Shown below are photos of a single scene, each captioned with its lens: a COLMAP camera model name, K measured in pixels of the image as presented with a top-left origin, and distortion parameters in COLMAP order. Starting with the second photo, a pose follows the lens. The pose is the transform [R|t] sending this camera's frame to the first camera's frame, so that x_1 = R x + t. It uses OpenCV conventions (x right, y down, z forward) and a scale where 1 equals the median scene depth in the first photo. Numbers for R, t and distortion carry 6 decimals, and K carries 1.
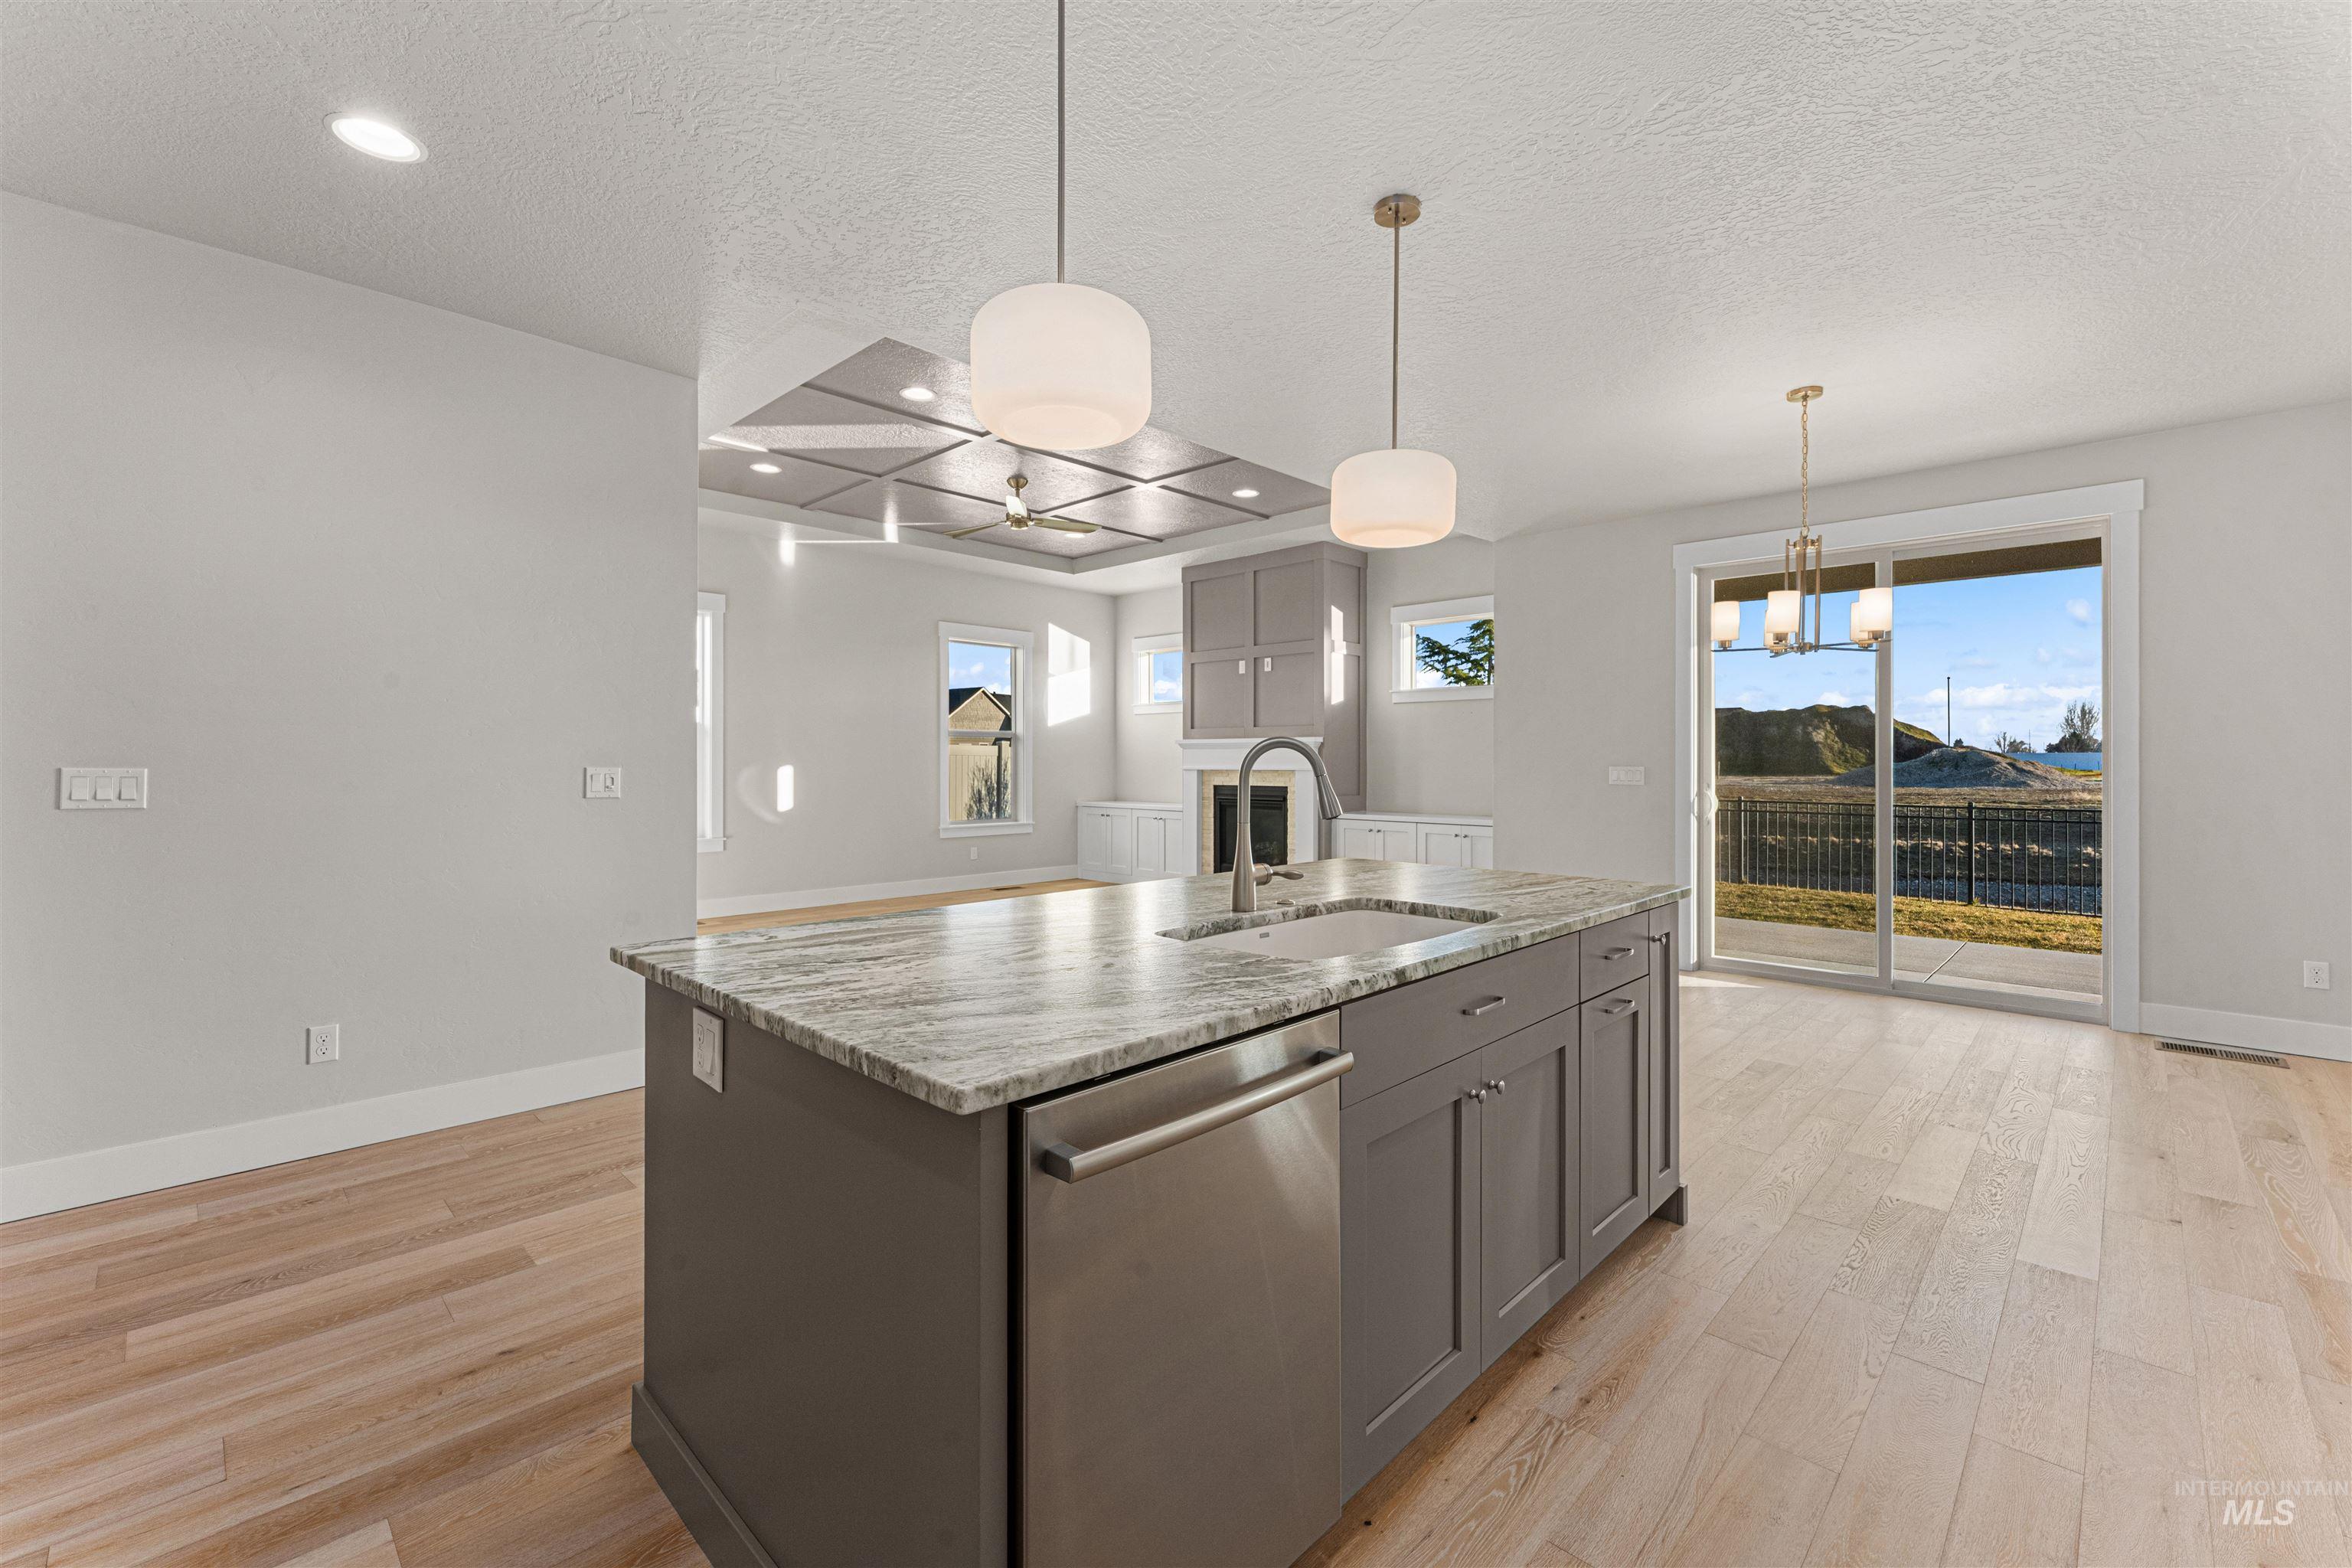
lens RADIAL K [[981.7, 0, 1176.7], [0, 981.7, 756.2], [0, 0, 1]] dist [-0.000255, 0.000147]
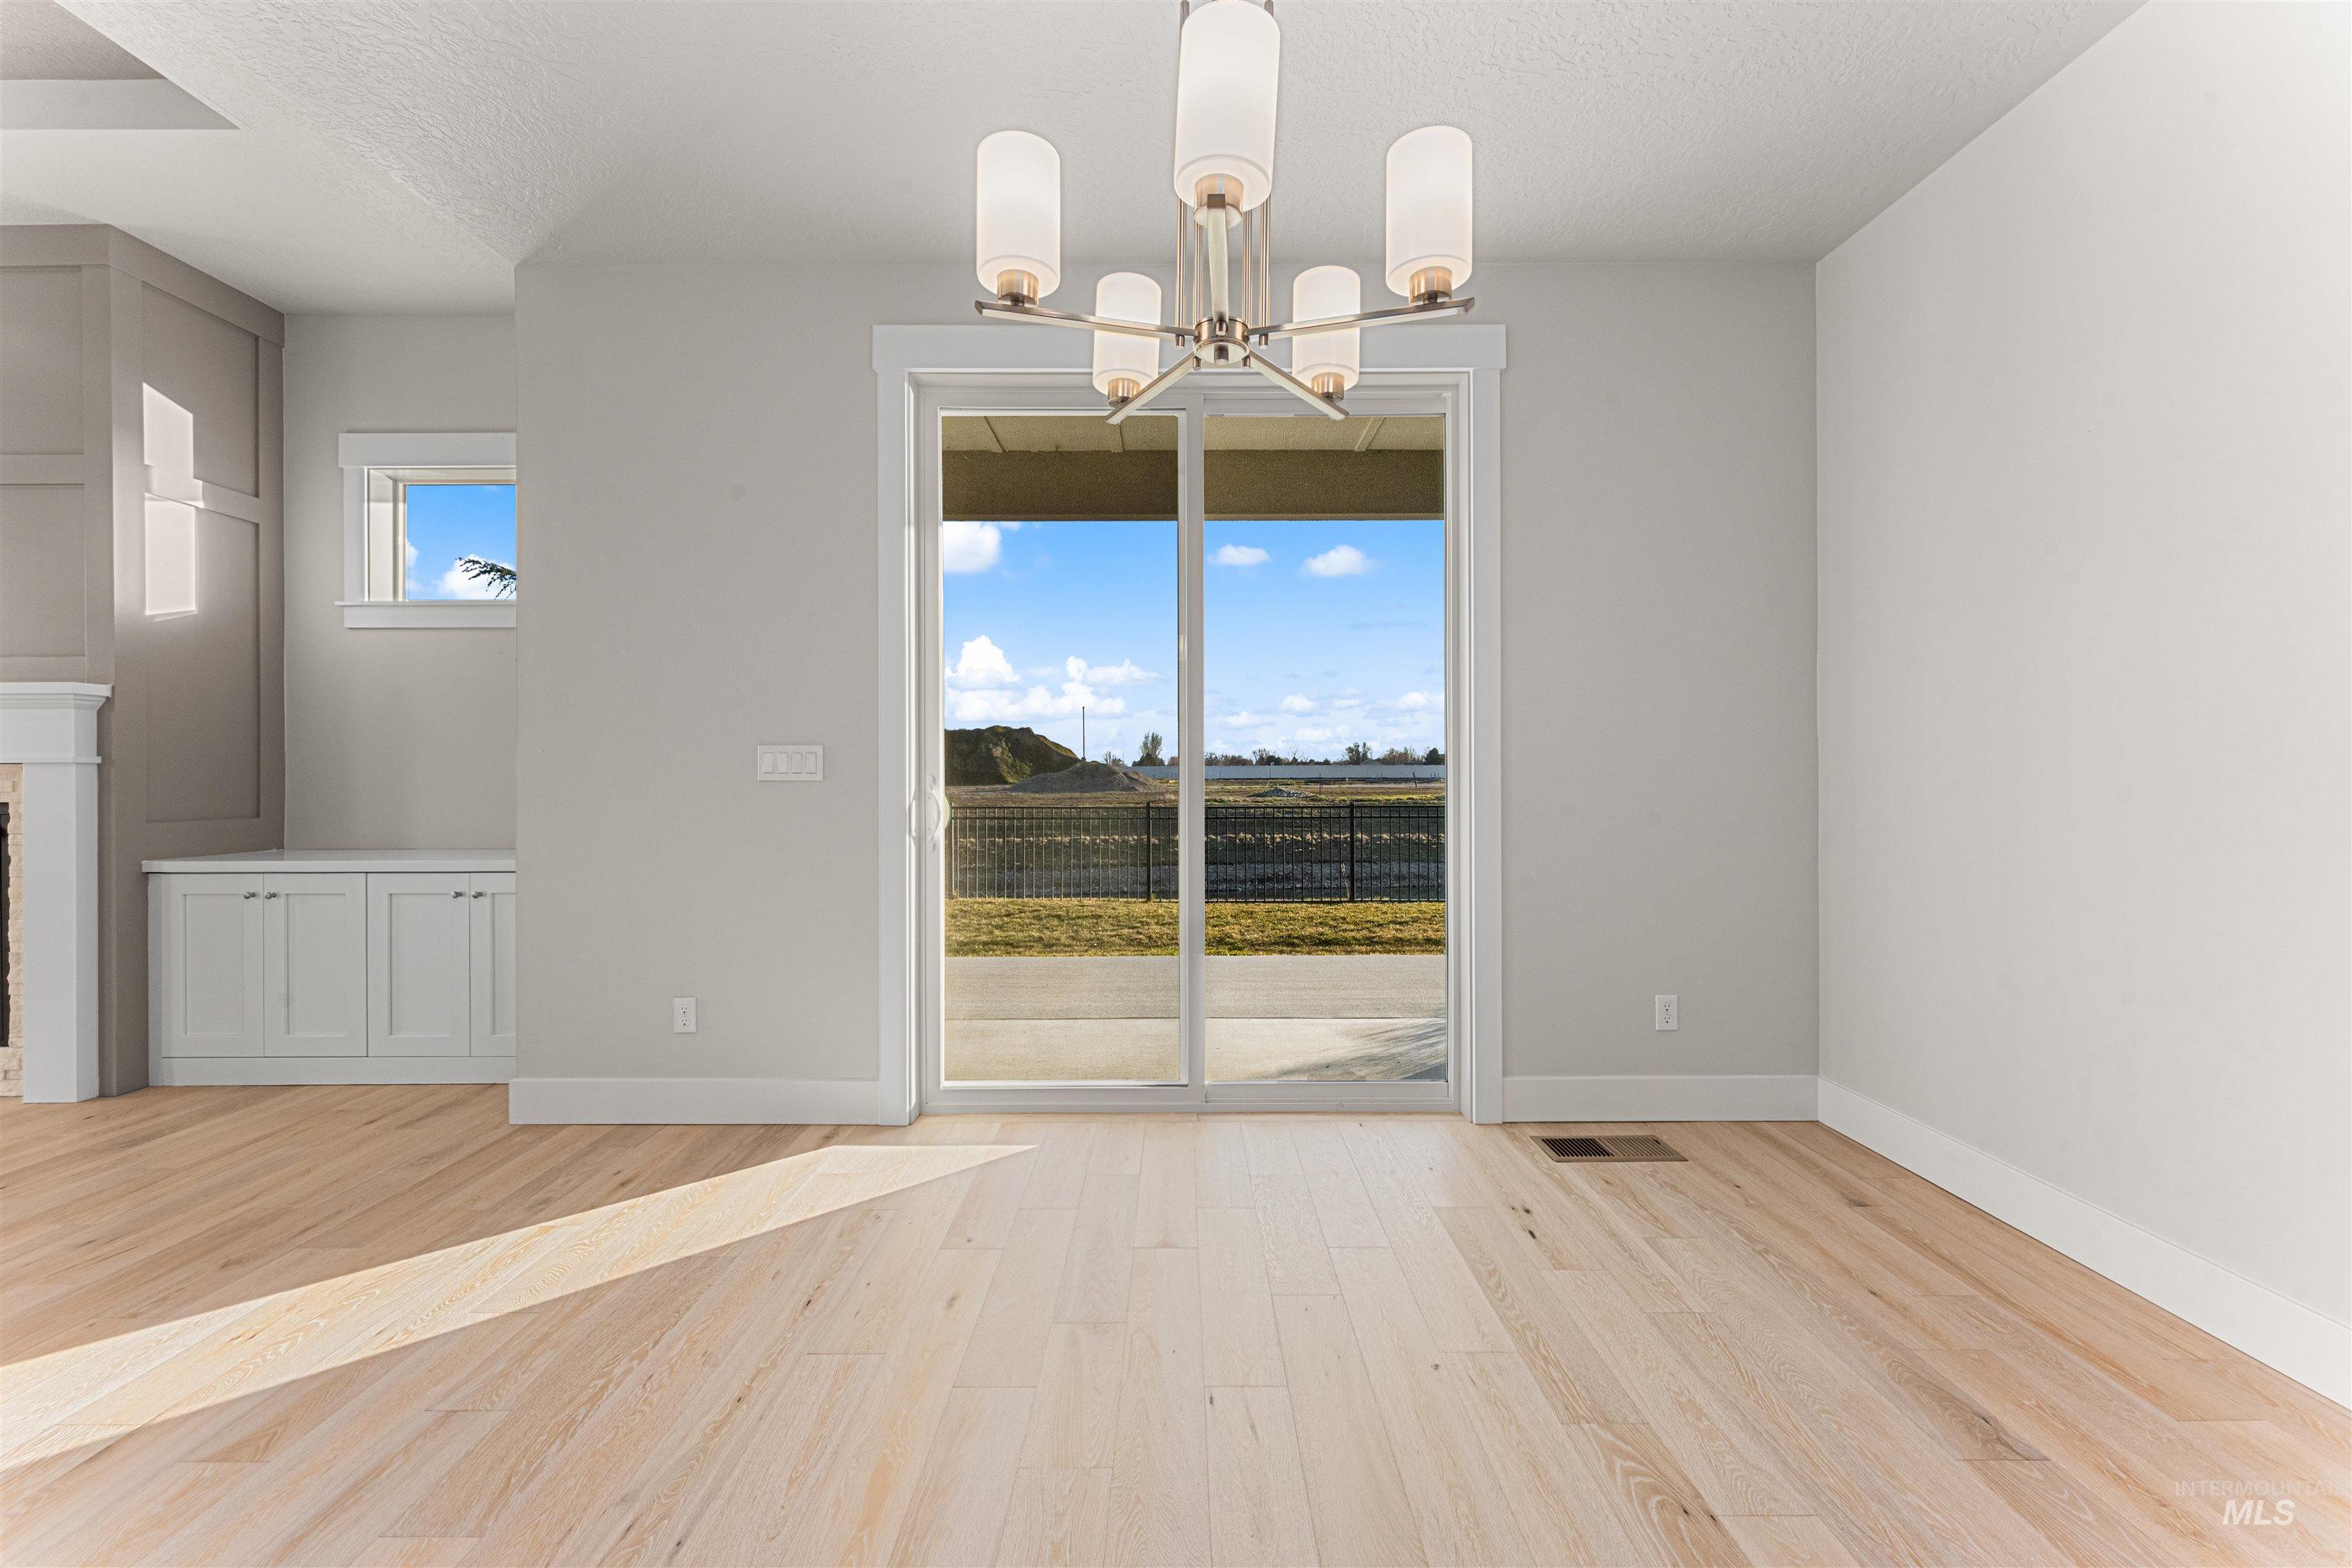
lens RADIAL K [[937.0, 0, 1177.0], [0, 937.0, 778.7], [0, 0, 1]] dist [-0.000911, -0.000469]
pose [[0.716692, -0.007614, 0.697348, 0.196264], [0.001388, 0.999954, 0.009493, 0.017784], [-0.697389, -0.005836, 0.716669, 0.380356]]
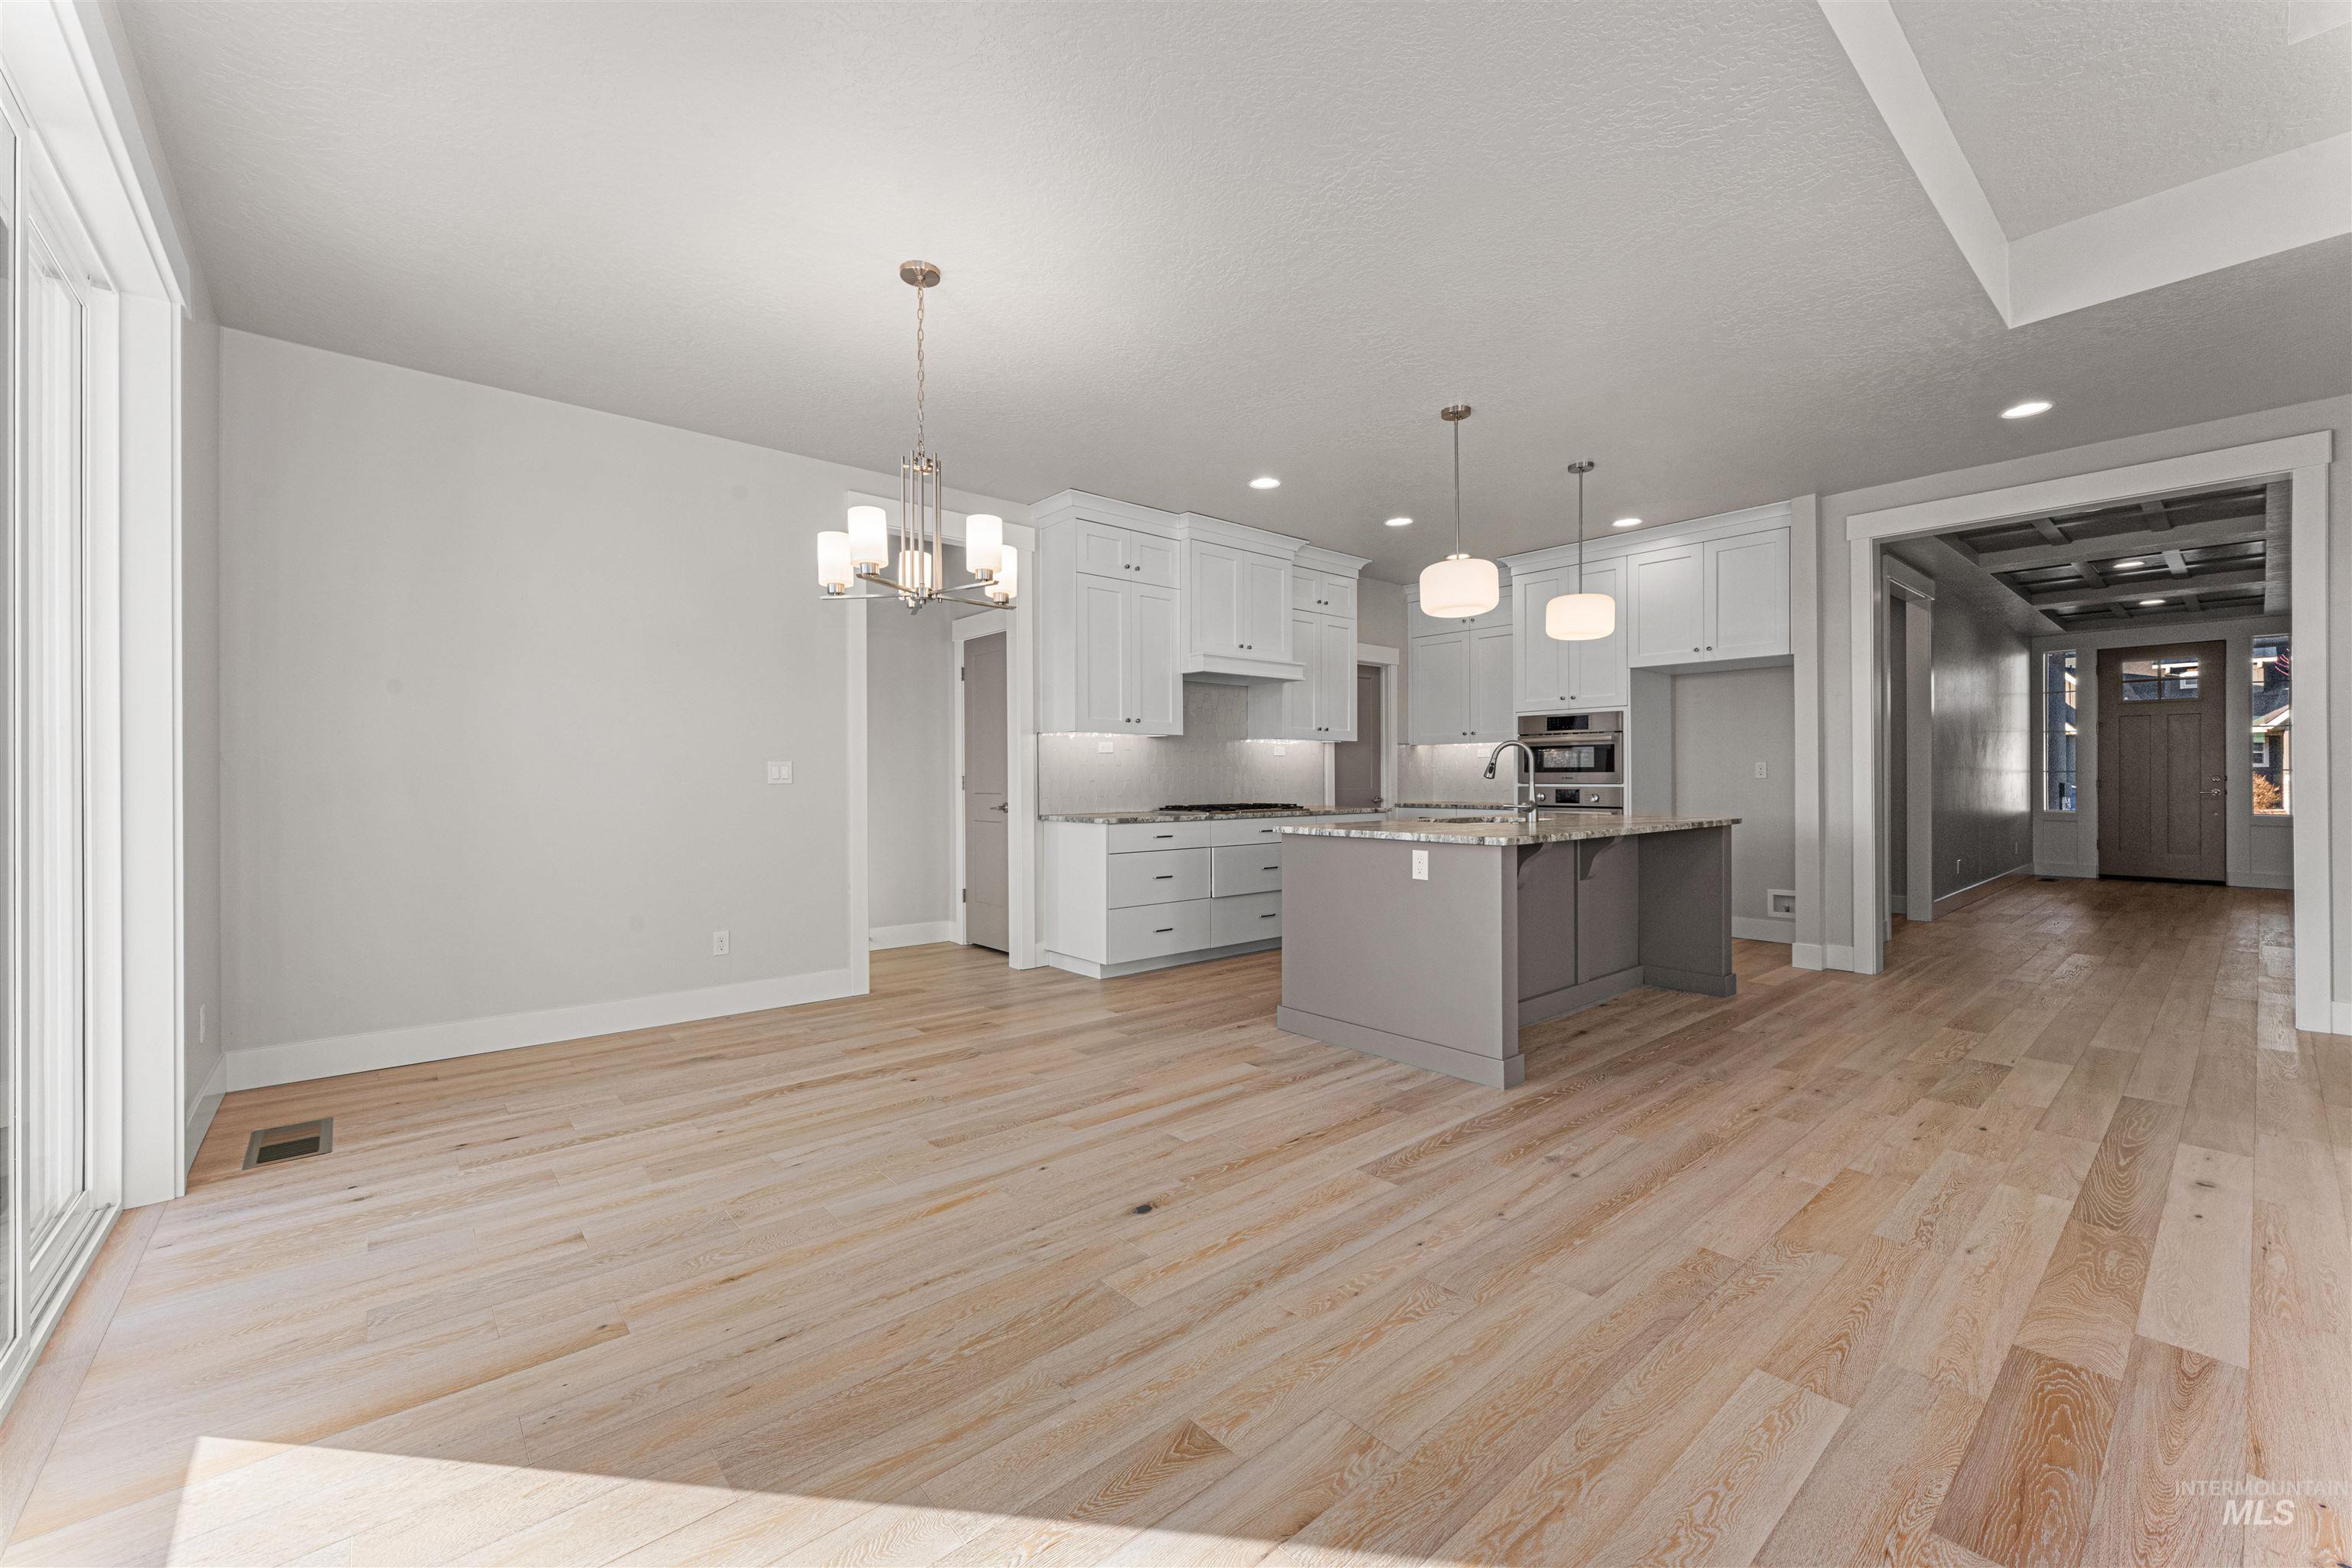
lens RADIAL K [[937.0, 0, 1177.0], [0, 937.0, 778.7], [0, 0, 1]] dist [-0.000911, -0.000469]
pose [[-0.996255, -0.000508, 0.086463, 0.179600], [-0.000857, 0.999992, -0.003998, 0.019284], [-0.086460, -0.004057, -0.996247, 0.843000]]
